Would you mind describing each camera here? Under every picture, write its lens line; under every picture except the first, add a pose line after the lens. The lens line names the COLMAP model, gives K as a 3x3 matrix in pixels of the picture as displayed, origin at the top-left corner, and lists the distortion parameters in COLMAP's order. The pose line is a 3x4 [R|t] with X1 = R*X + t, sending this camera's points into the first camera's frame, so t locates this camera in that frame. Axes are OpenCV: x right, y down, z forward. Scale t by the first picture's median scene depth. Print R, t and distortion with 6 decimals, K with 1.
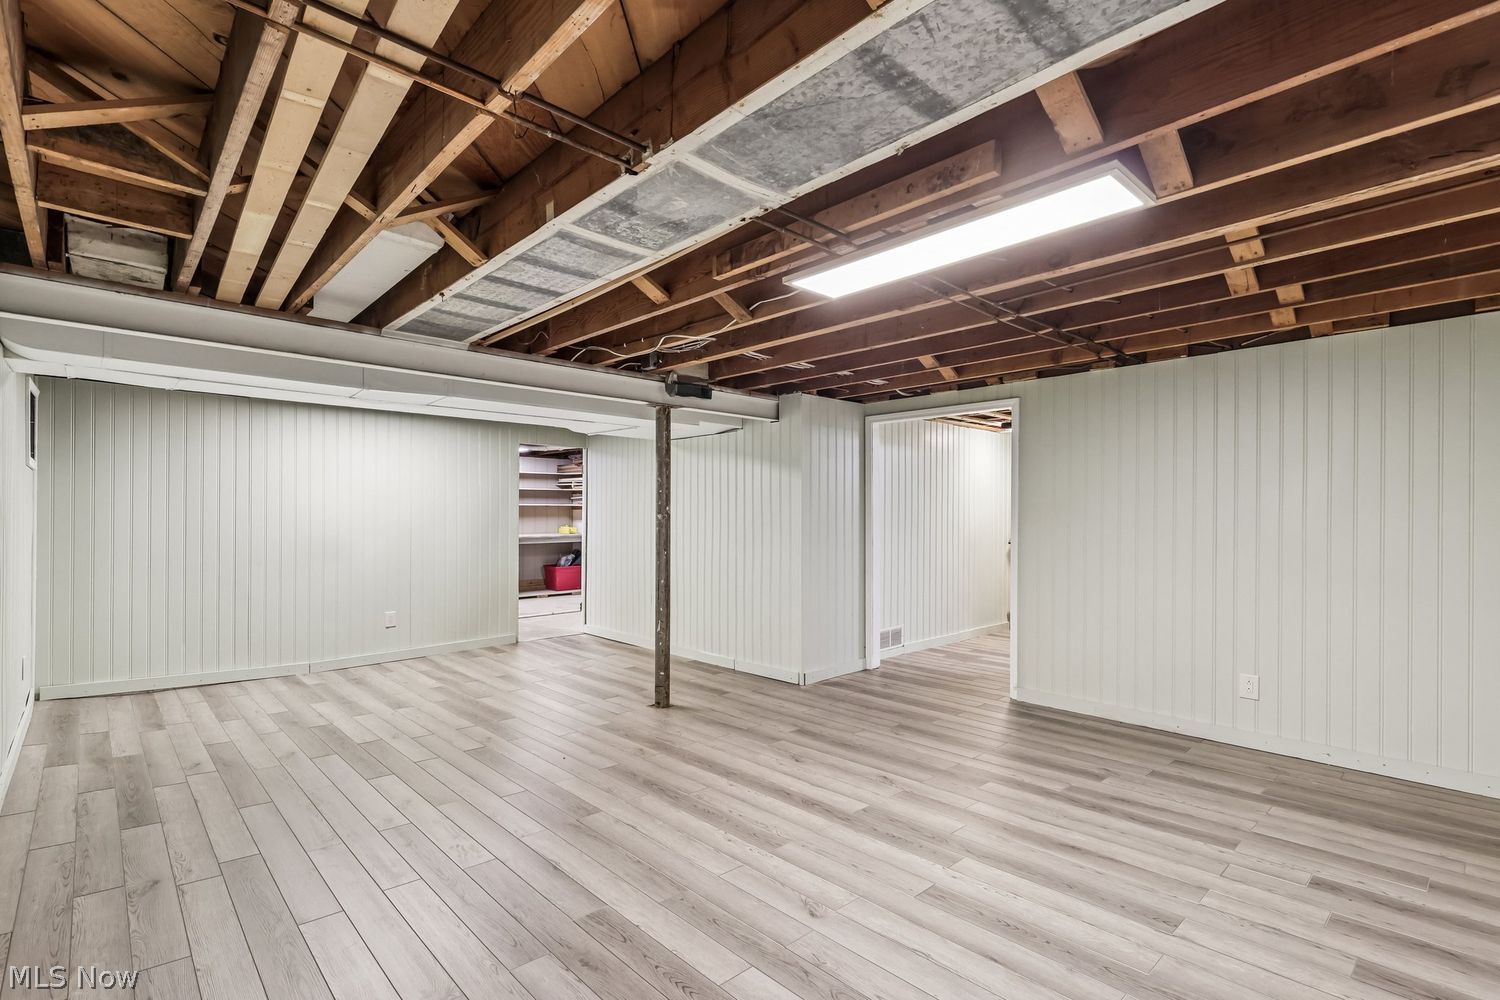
lens RADIAL K [[699.4, 0, 745.9], [0, 699.4, 510.1], [0, 0, 1]] dist [-0.009840, 0.000357]
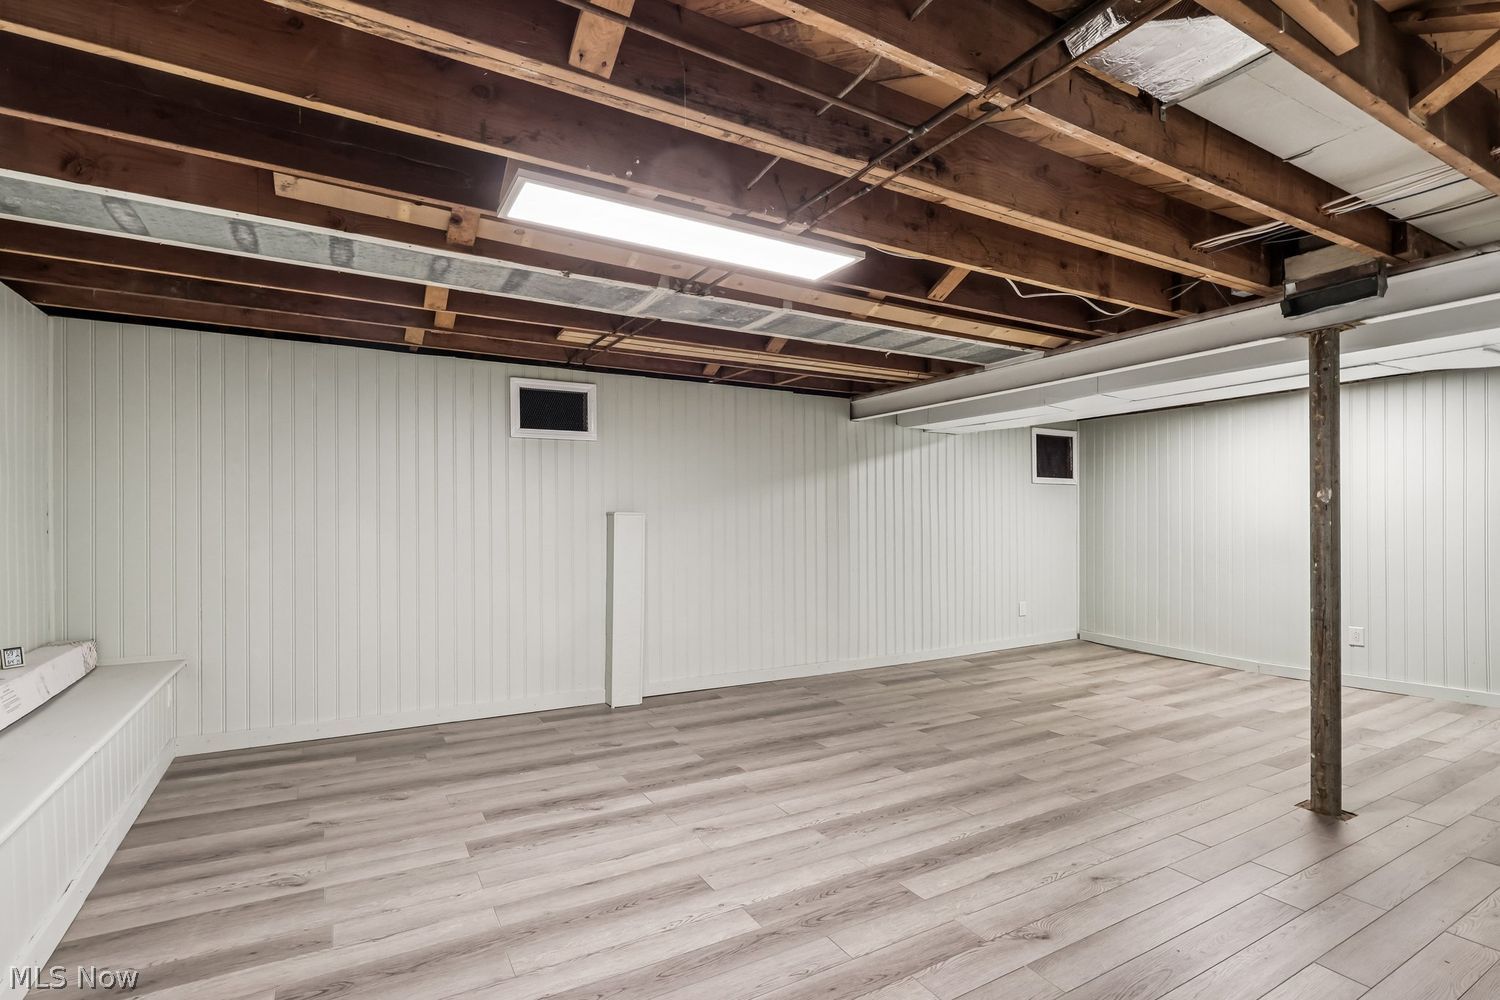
lens RADIAL K [[699.4, 0, 741.4], [0, 699.4, 512.7], [0, 0, 1]] dist [-0.009840, 0.000357]
pose [[-0.220044, -0.009505, -0.975444, 0.957798], [0.014703, 0.999807, -0.013060, 0.021922], [0.975379, -0.017216, -0.219862, 0.997188]]
